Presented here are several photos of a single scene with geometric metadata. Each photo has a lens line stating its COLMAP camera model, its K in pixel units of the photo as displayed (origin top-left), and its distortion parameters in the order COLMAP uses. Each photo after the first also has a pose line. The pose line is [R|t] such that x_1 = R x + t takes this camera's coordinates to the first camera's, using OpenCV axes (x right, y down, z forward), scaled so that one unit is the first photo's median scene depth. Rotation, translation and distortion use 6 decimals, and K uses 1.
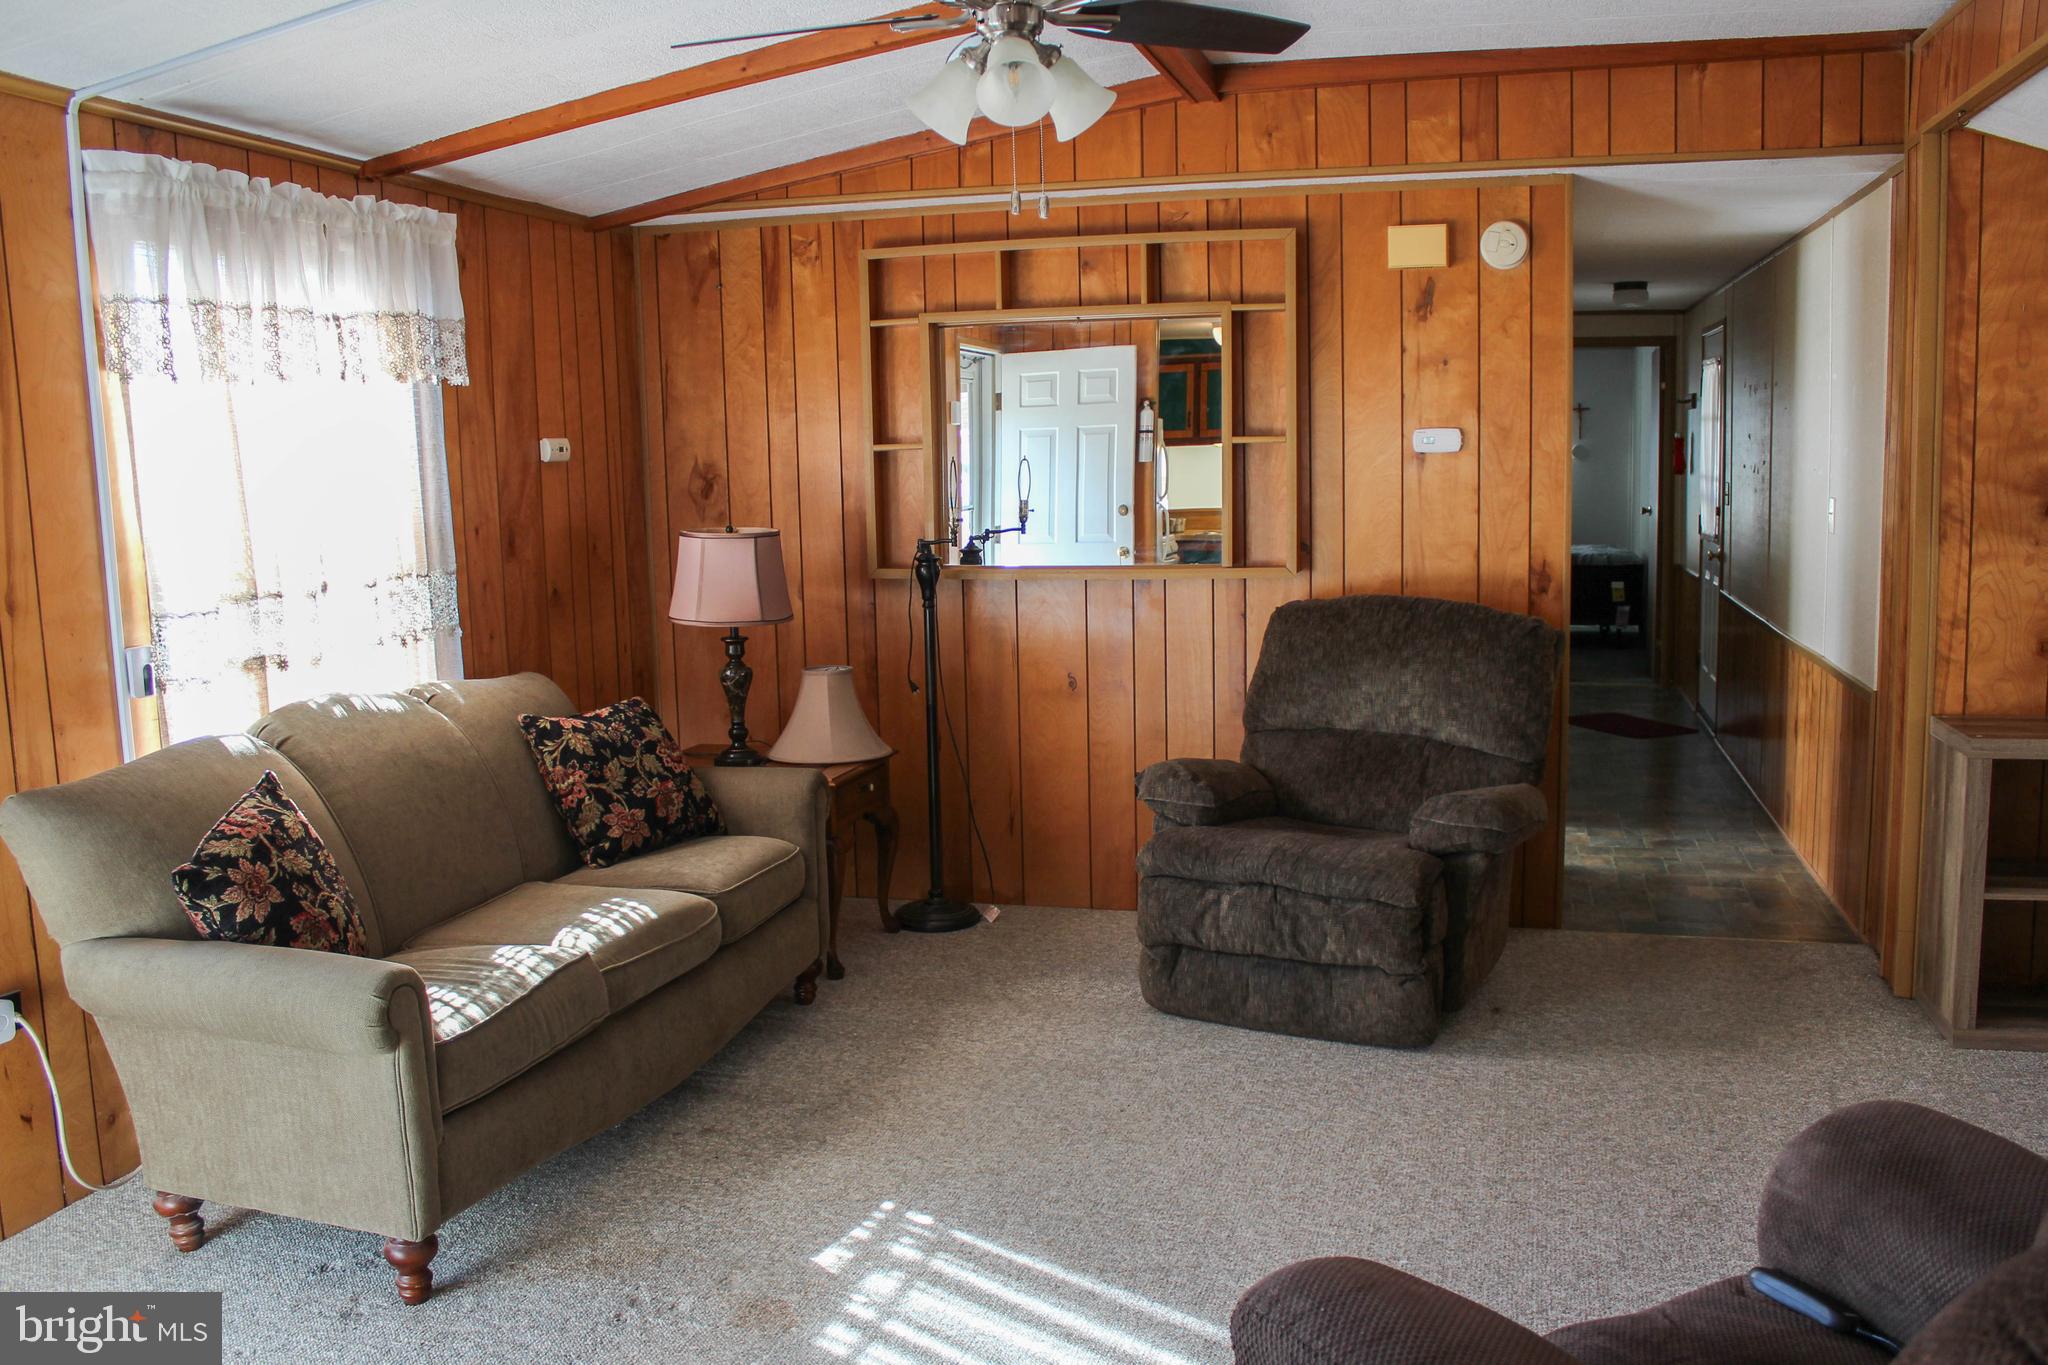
lens RADIAL K [[1732.2, 0, 1014.1], [0, 1732.2, 691.4], [0, 0, 1]] dist [-0.153102, 0.049644]
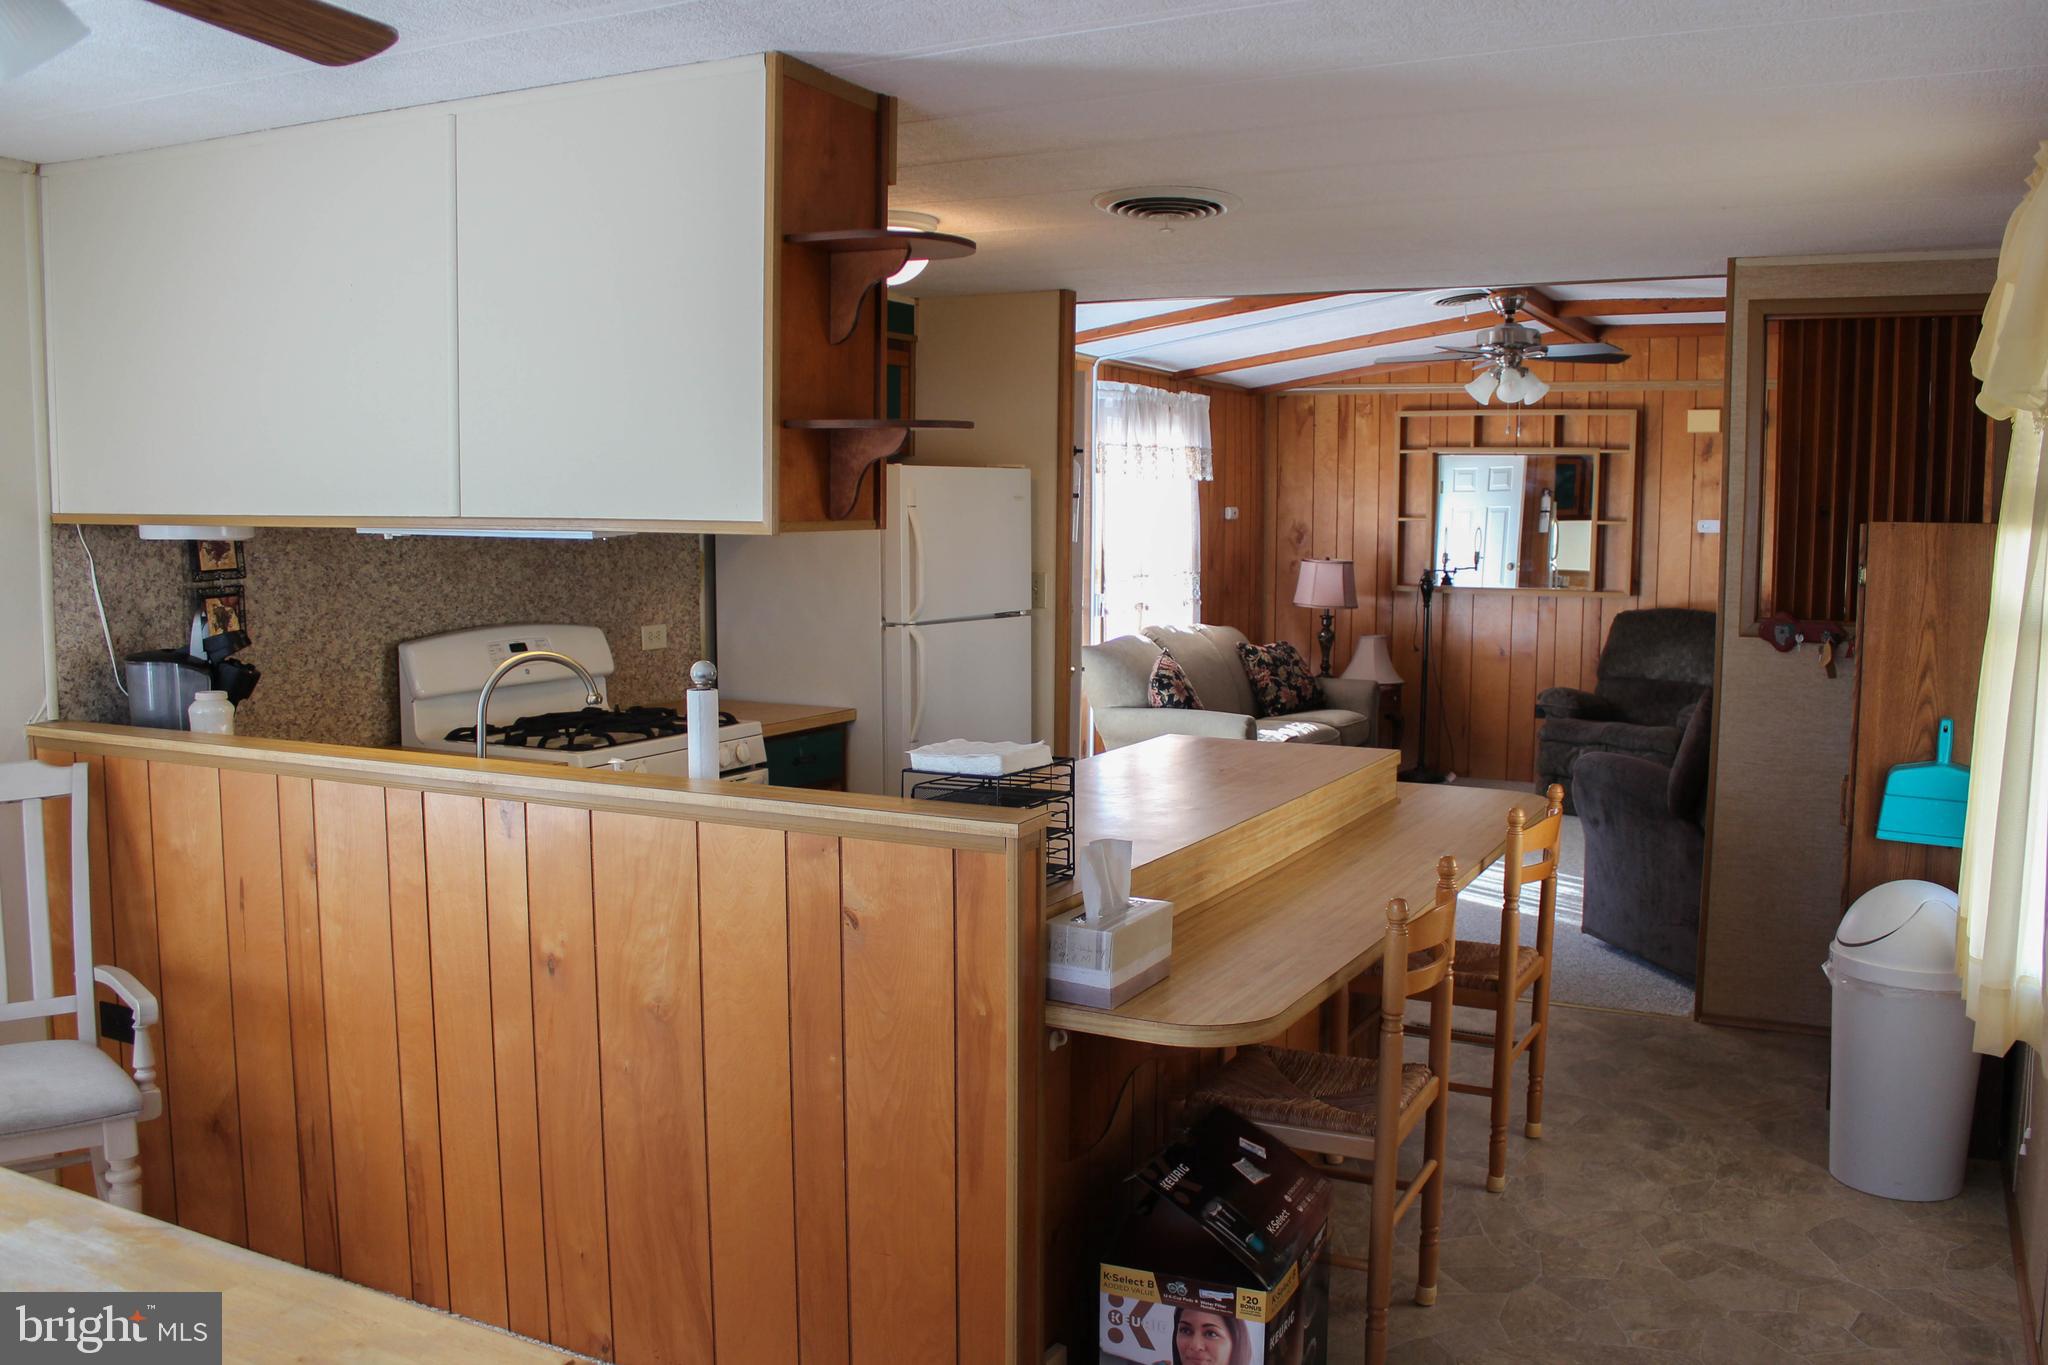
lens RADIAL K [[1732.2, 0, 1032.1], [0, 1732.2, 680.9], [0, 0, 1]] dist [-0.153102, 0.049644]
pose [[0.978033, 0.050280, -0.202295, -0.088098], [-0.058058, 0.997778, -0.032700, 0.117631], [0.200202, 0.043726, 0.978779, -0.896176]]
